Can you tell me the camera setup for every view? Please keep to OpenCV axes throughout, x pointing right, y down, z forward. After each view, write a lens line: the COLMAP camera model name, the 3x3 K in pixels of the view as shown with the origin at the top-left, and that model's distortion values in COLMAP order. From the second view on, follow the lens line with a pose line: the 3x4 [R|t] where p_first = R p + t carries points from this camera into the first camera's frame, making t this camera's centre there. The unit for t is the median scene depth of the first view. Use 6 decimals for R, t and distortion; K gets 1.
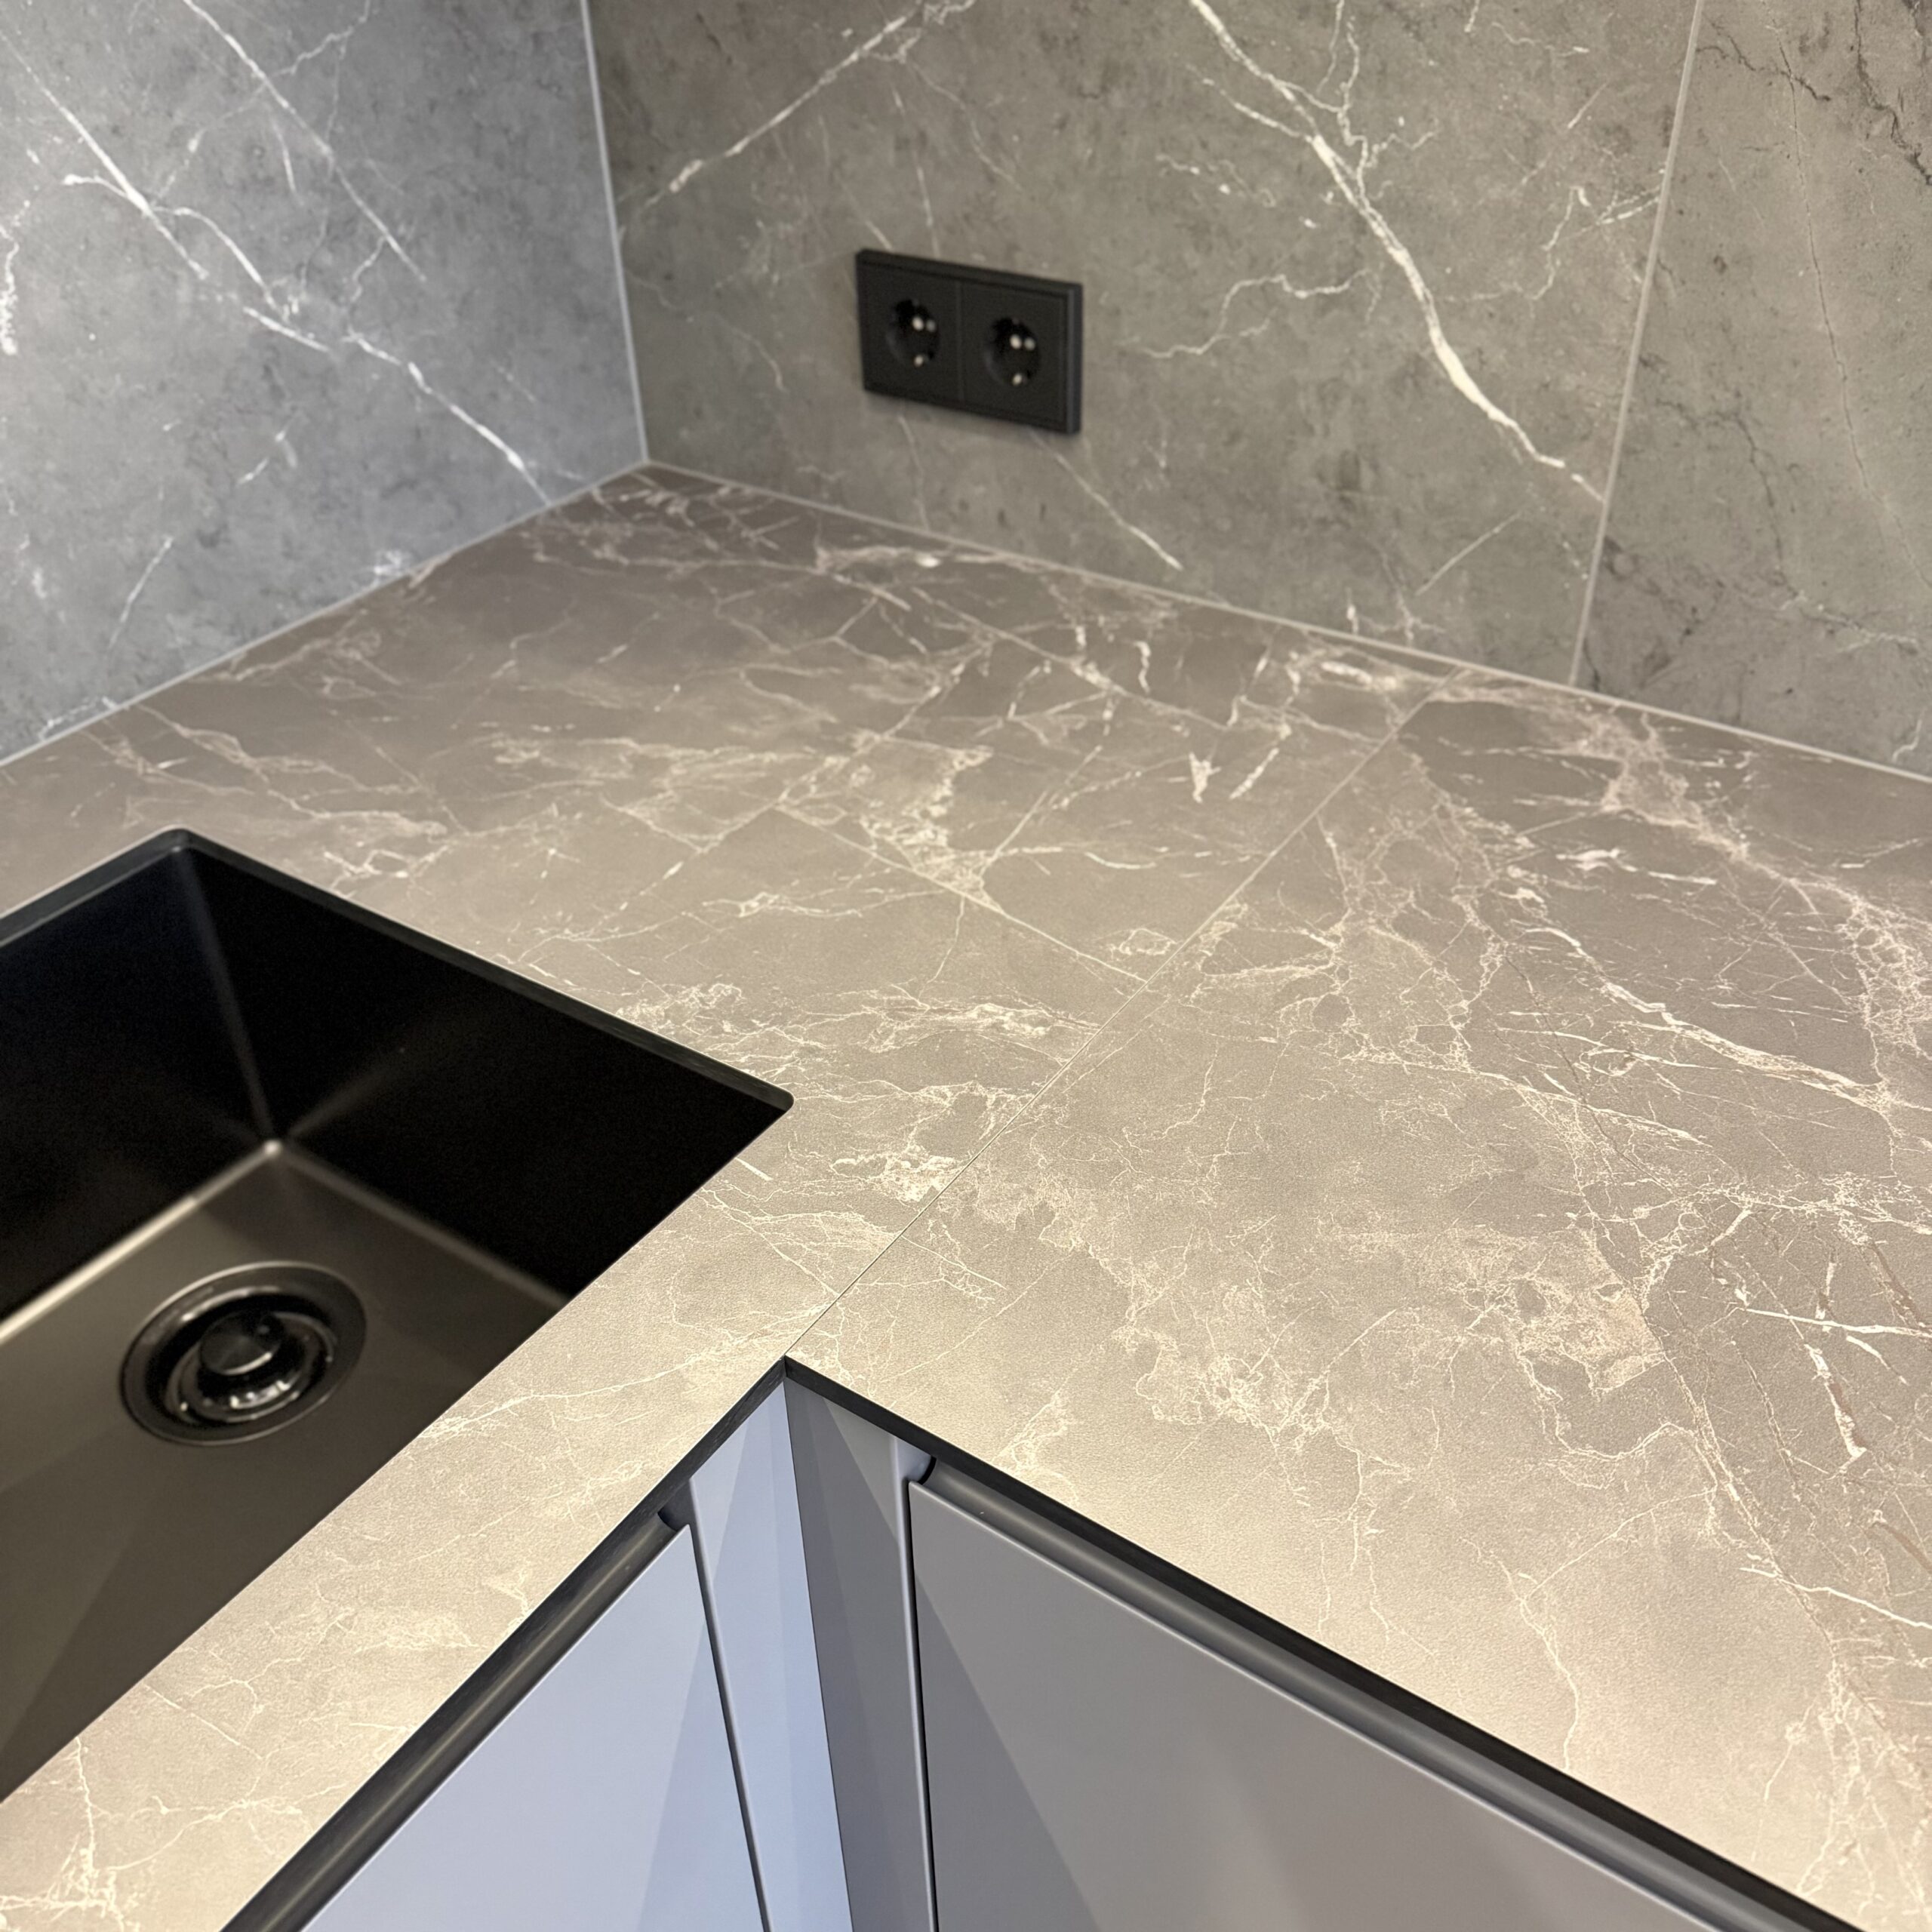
lens RADIAL K [[1839.7, 0, 966.5], [0, 1839.7, 984.6], [0, 0, 1]] dist [0.004443, 0.000000]
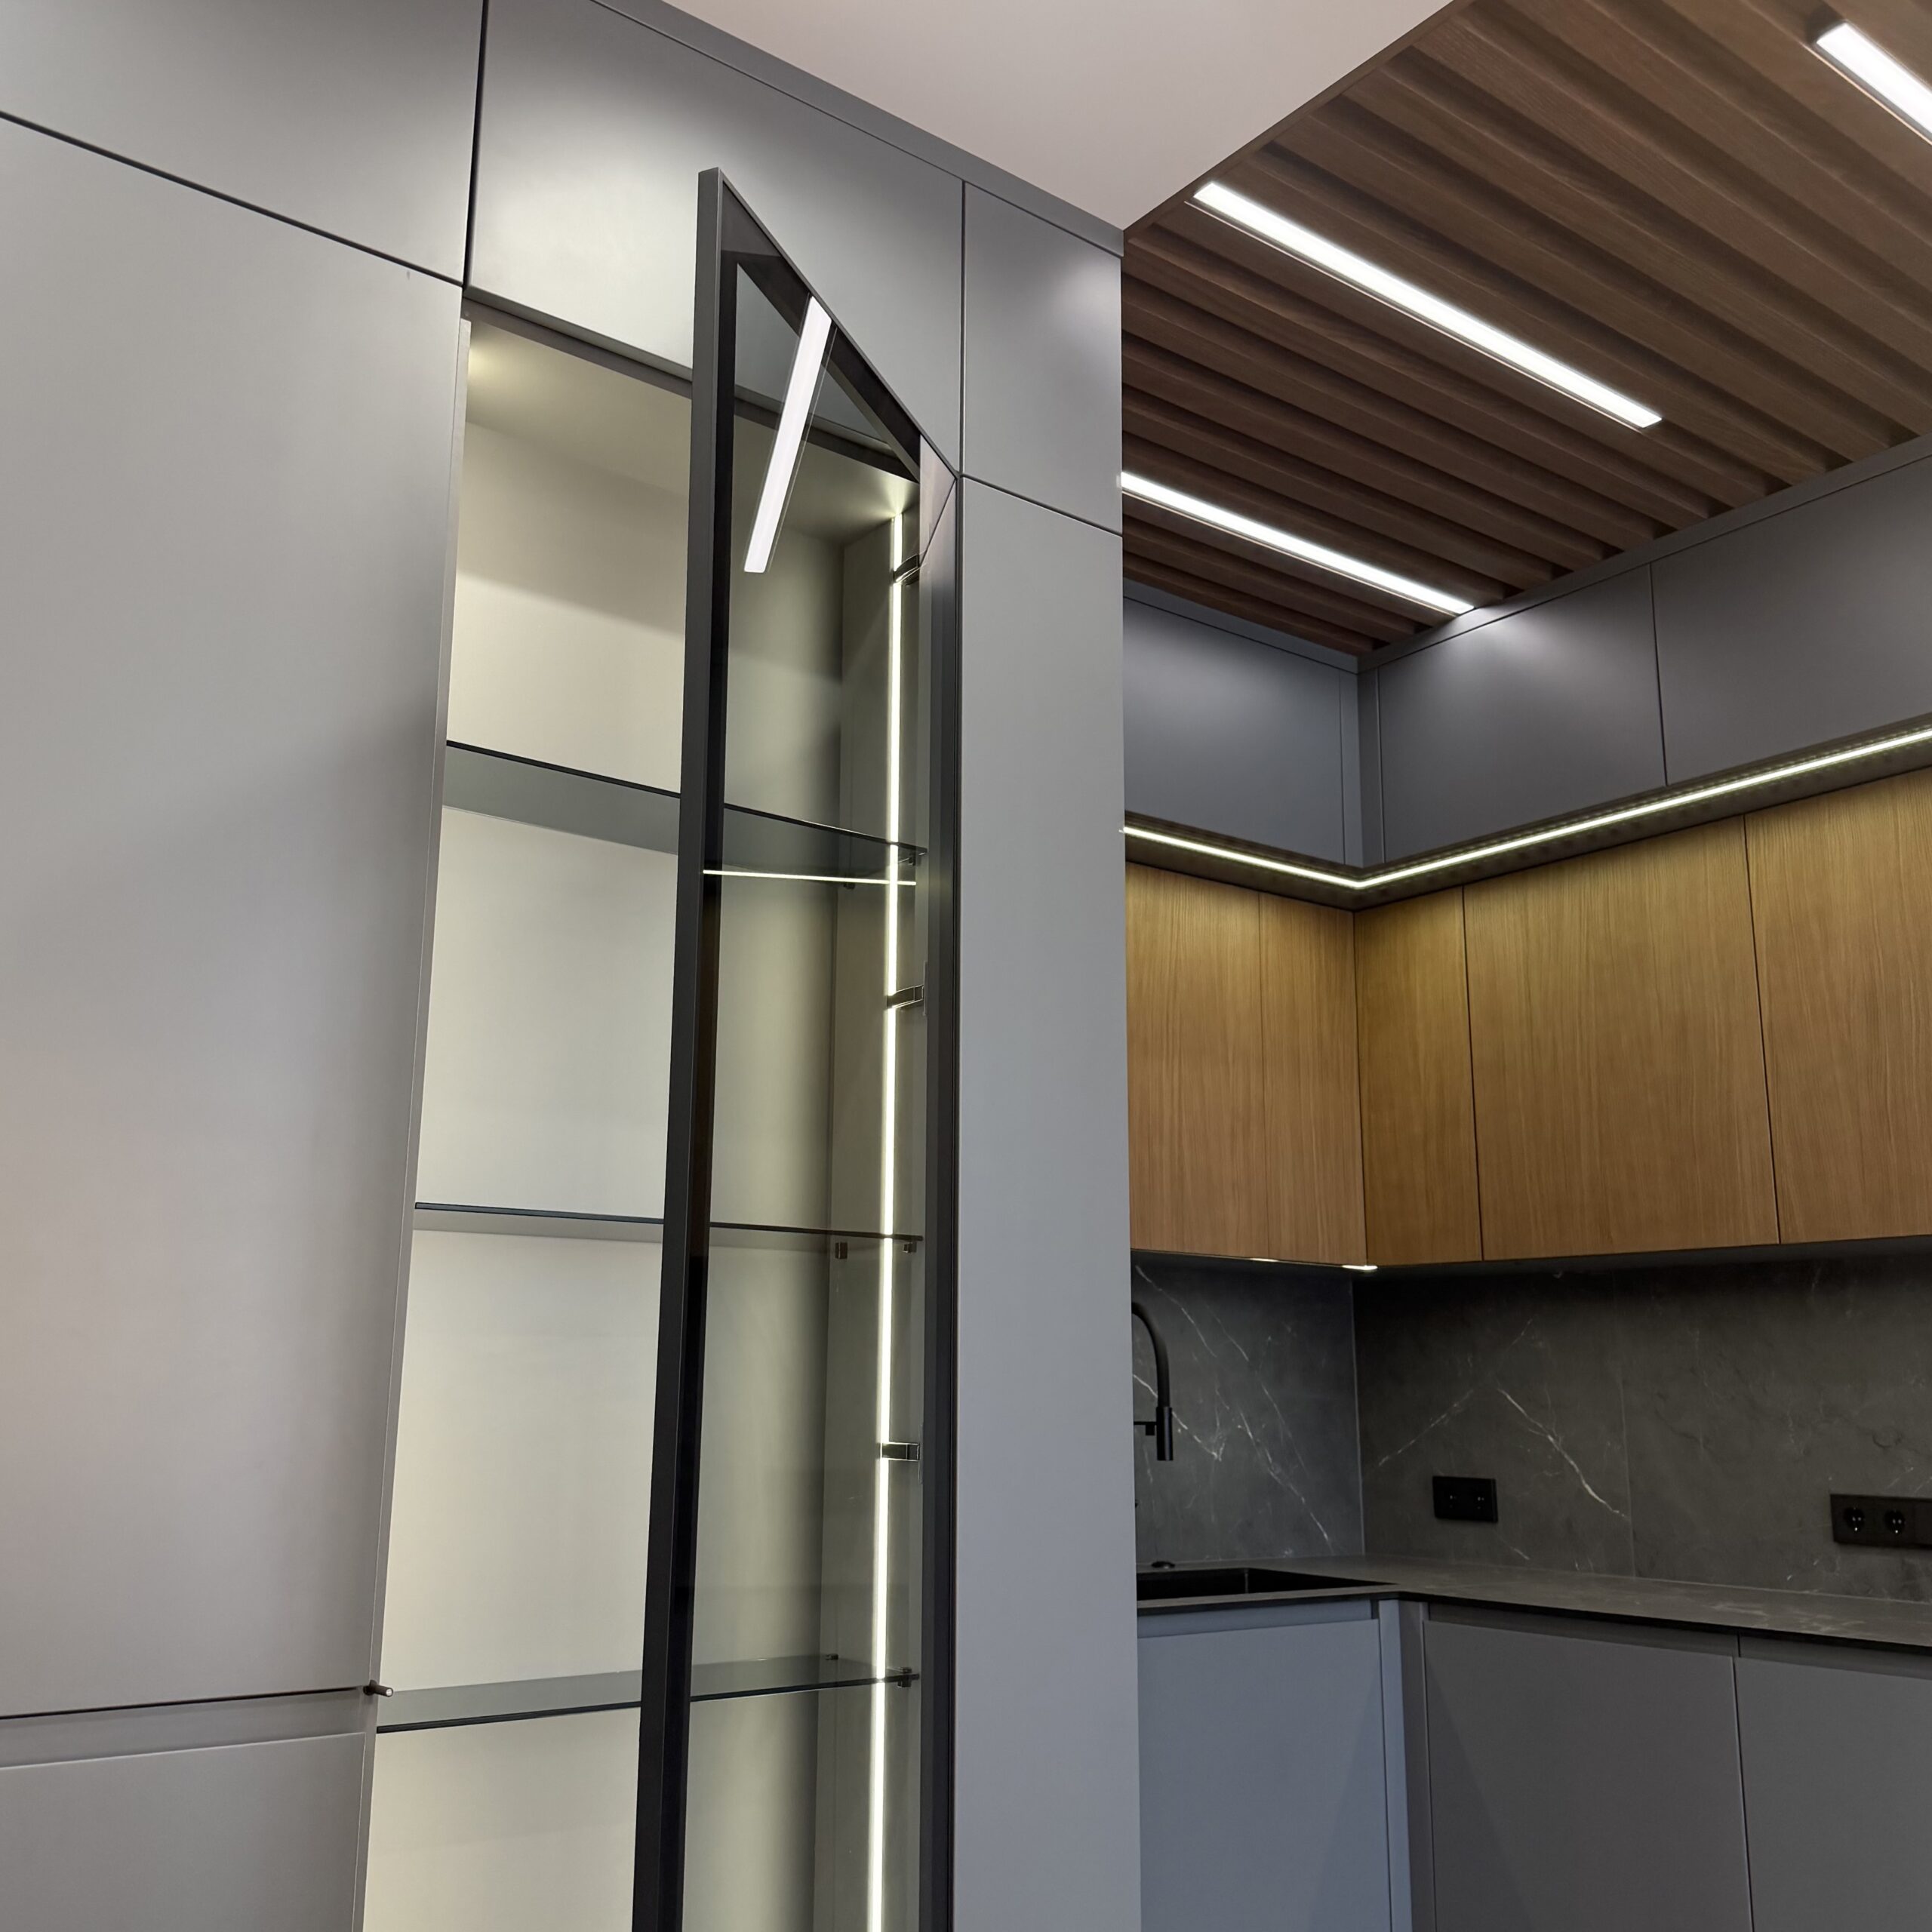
lens RADIAL K [[1938.0, 0, 886.3], [0, 1938.0, 951.1], [0, 0, 1]] dist [0.024717, 0.000000]
pose [[0.935791, -0.040979, -0.350167, 0.338963], [-0.239755, 0.654229, -0.717288, 2.064445], [0.258483, 0.755186, 0.602396, -2.515666]]
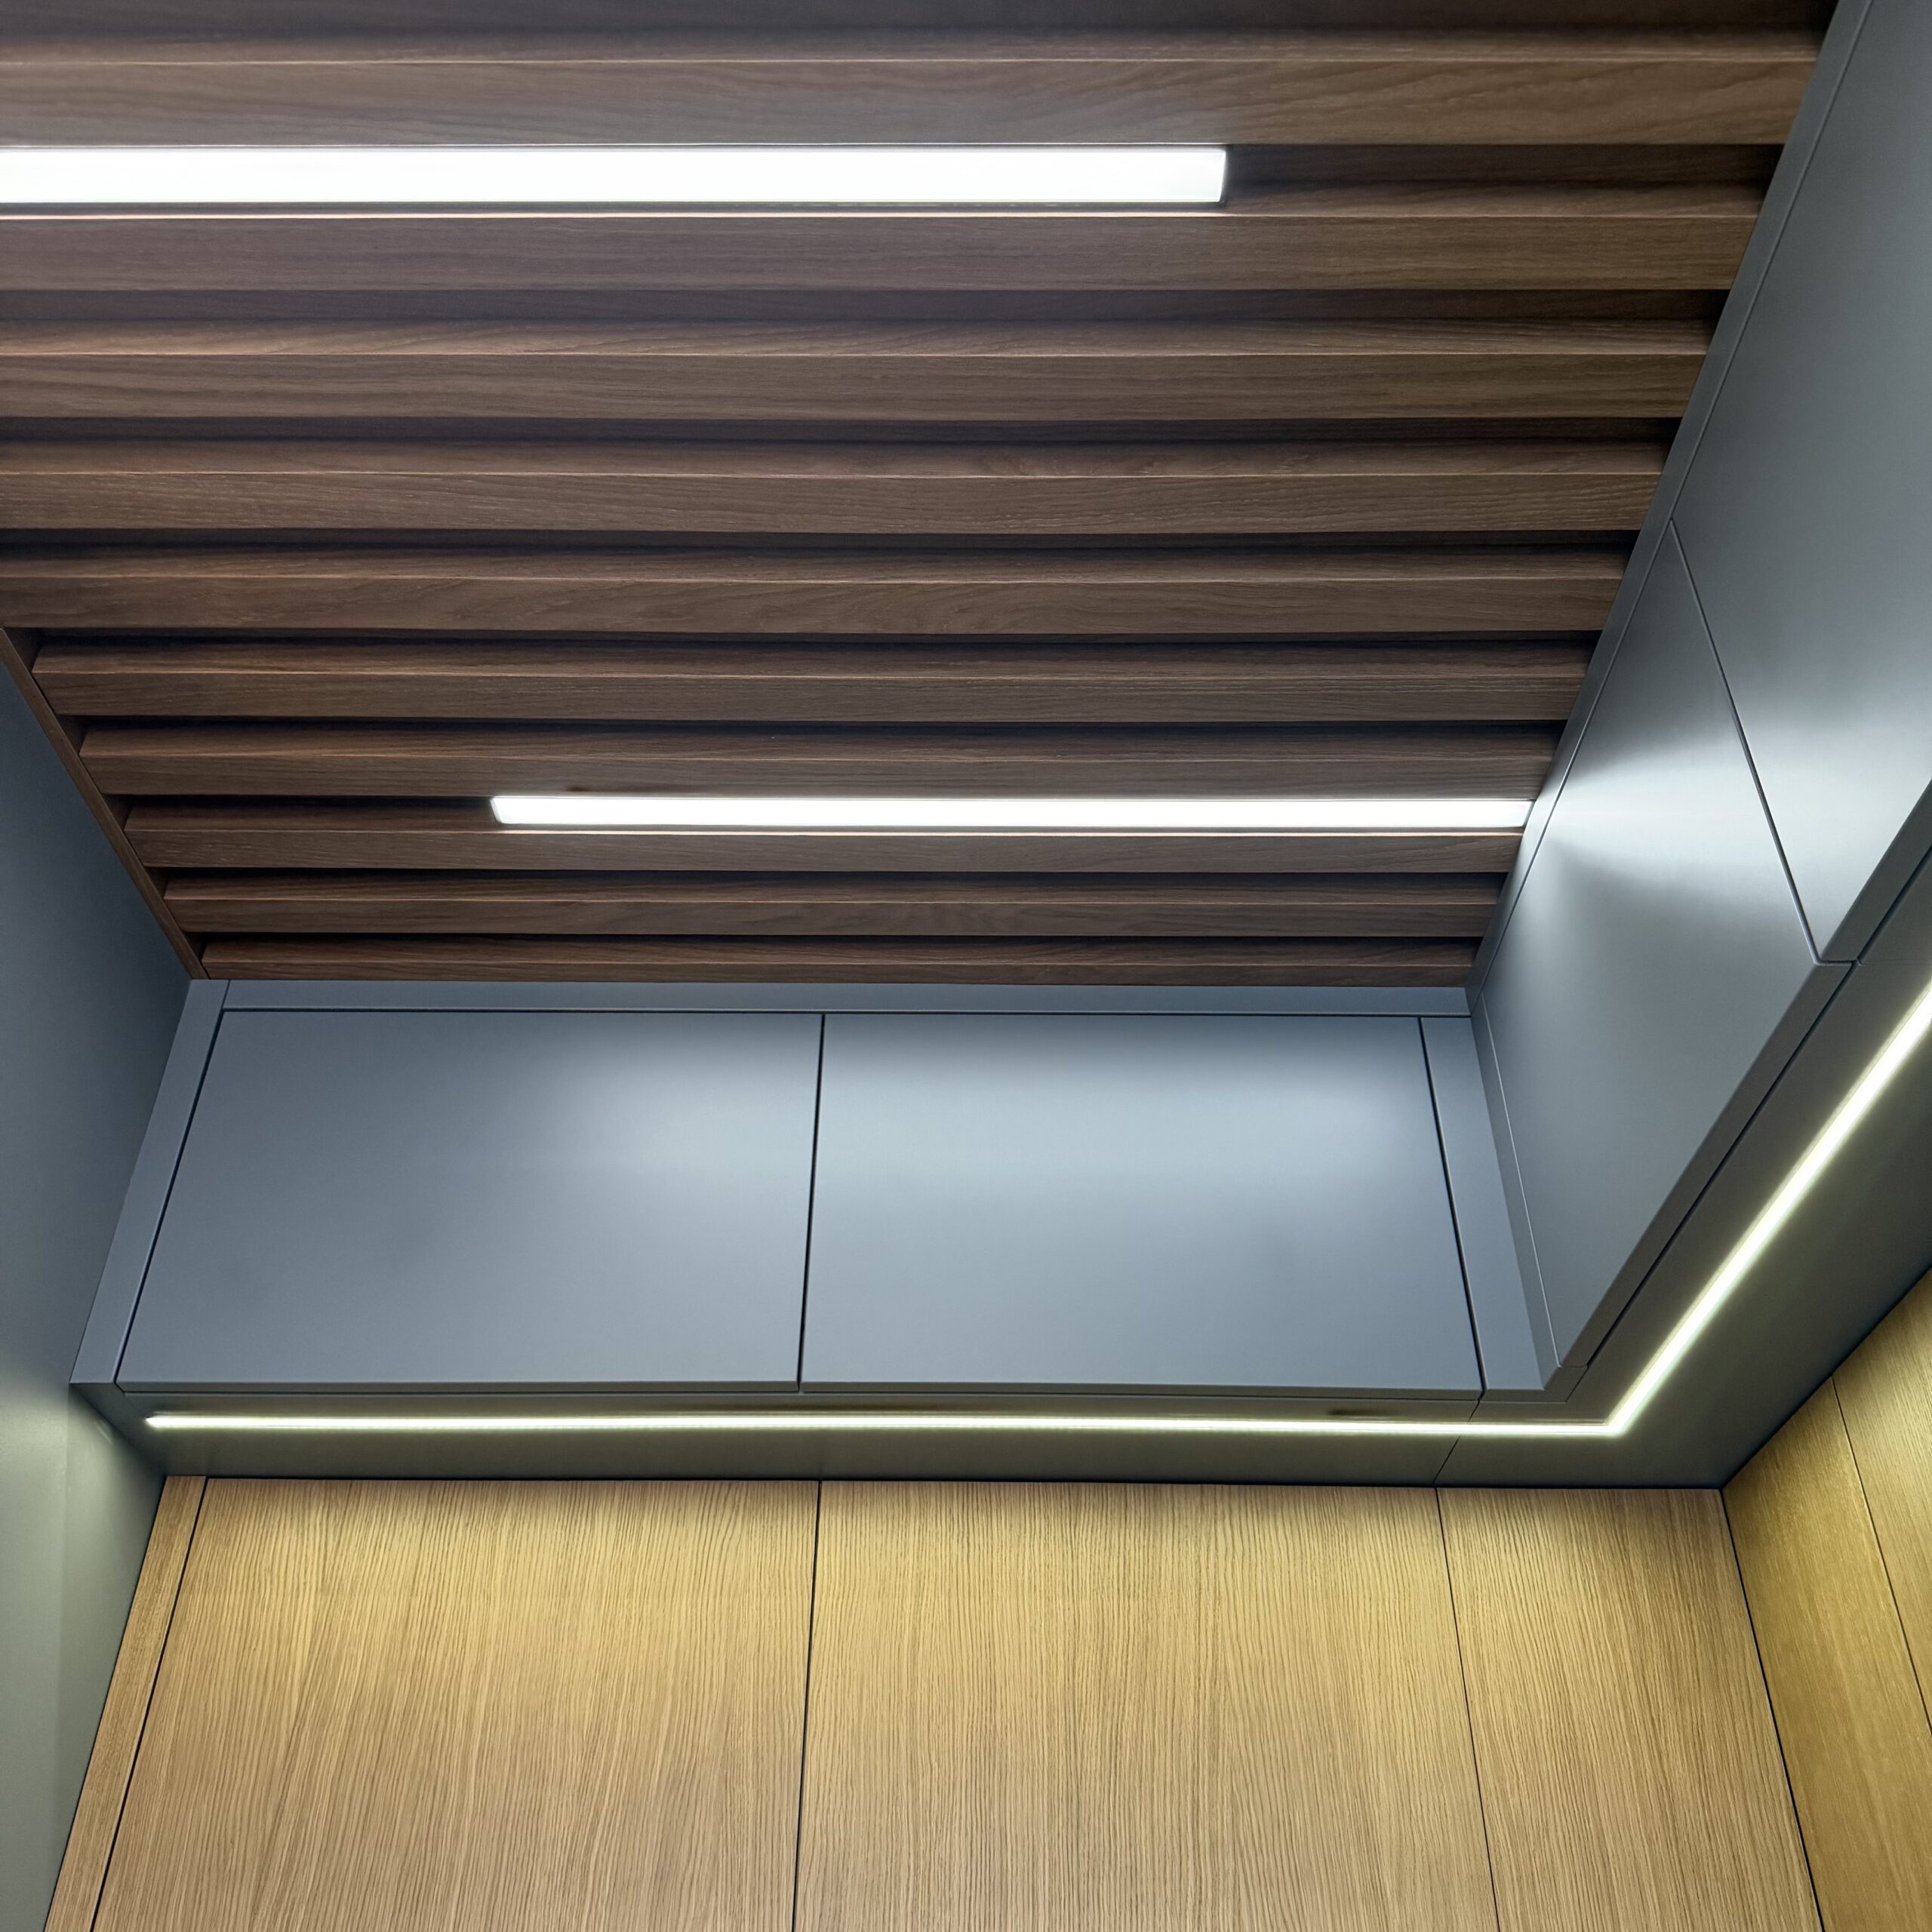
lens RADIAL K [[1839.7, 0, 979.3], [0, 1839.7, 975.8], [0, 0, 1]] dist [0.004443, 0.000000]
pose [[0.554098, -0.461310, -0.692942, 0.914973], [-0.511764, 0.467761, -0.720623, 0.312116], [0.656562, 0.753918, 0.023104, -0.786779]]
